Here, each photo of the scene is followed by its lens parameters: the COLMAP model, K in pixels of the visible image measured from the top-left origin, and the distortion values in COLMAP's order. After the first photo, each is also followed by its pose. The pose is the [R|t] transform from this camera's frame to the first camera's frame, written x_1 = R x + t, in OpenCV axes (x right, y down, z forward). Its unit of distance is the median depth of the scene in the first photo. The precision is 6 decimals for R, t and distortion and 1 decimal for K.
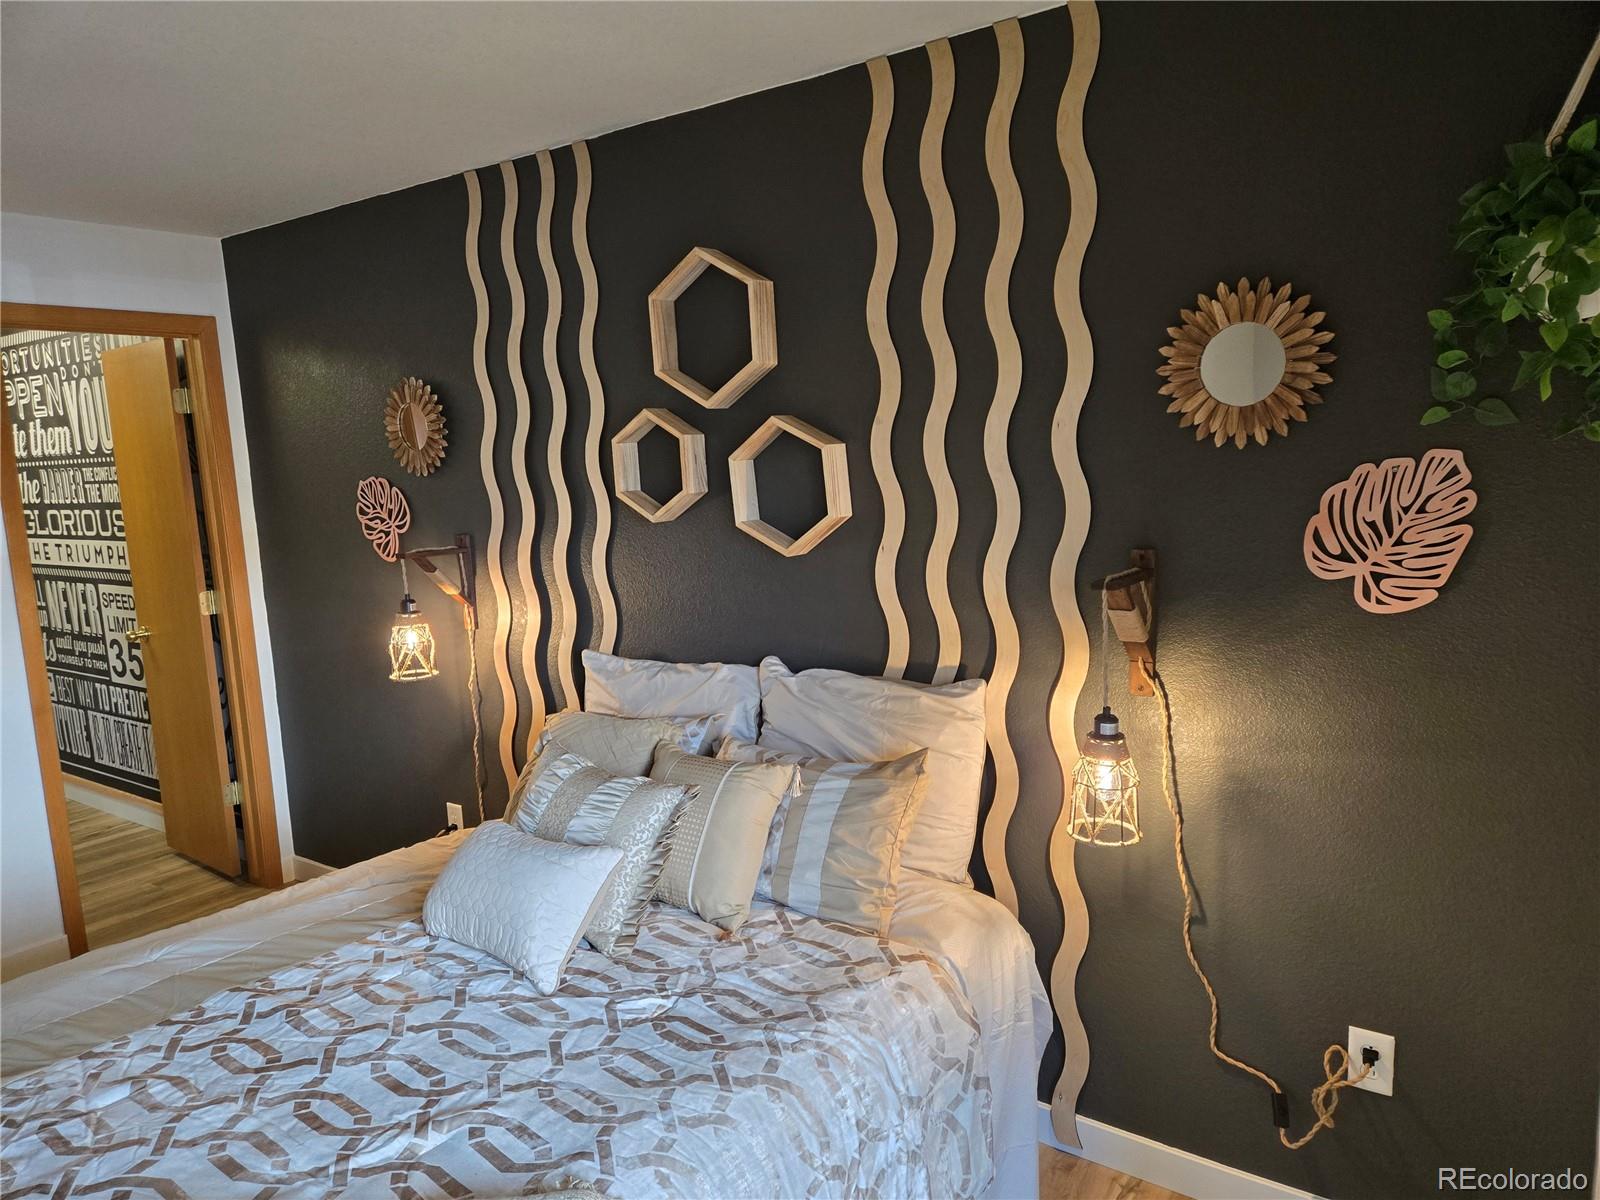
lens RADIAL K [[1075.9, 0, 800.0], [0, 1075.9, 600.0], [0, 0, 1]] dist [0.094949, -0.091960]
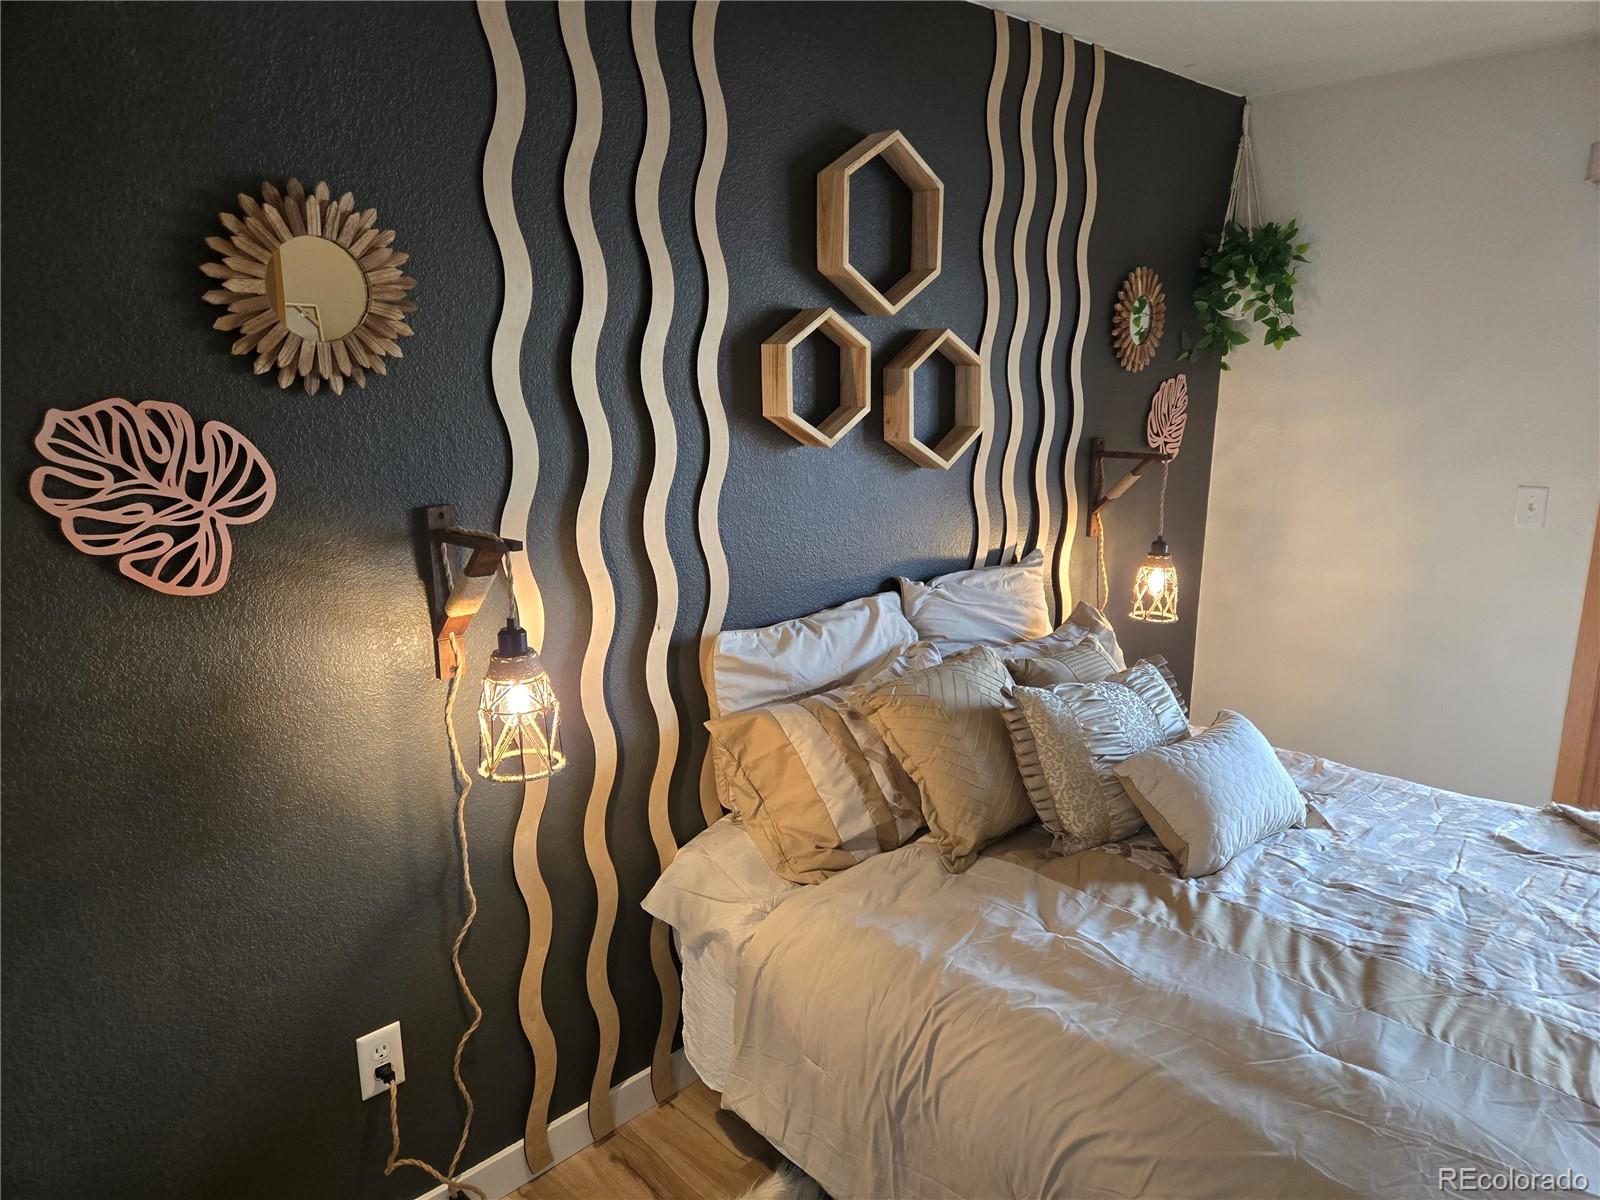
lens RADIAL K [[1075.9, 0, 800.0], [0, 1075.9, 600.0], [0, 0, 1]] dist [0.094949, -0.091960]
pose [[0.177993, -0.176743, 0.968029, -0.772289], [0.133135, 0.979018, 0.154270, -0.070480], [-0.974984, 0.101420, 0.197789, 0.693121]]
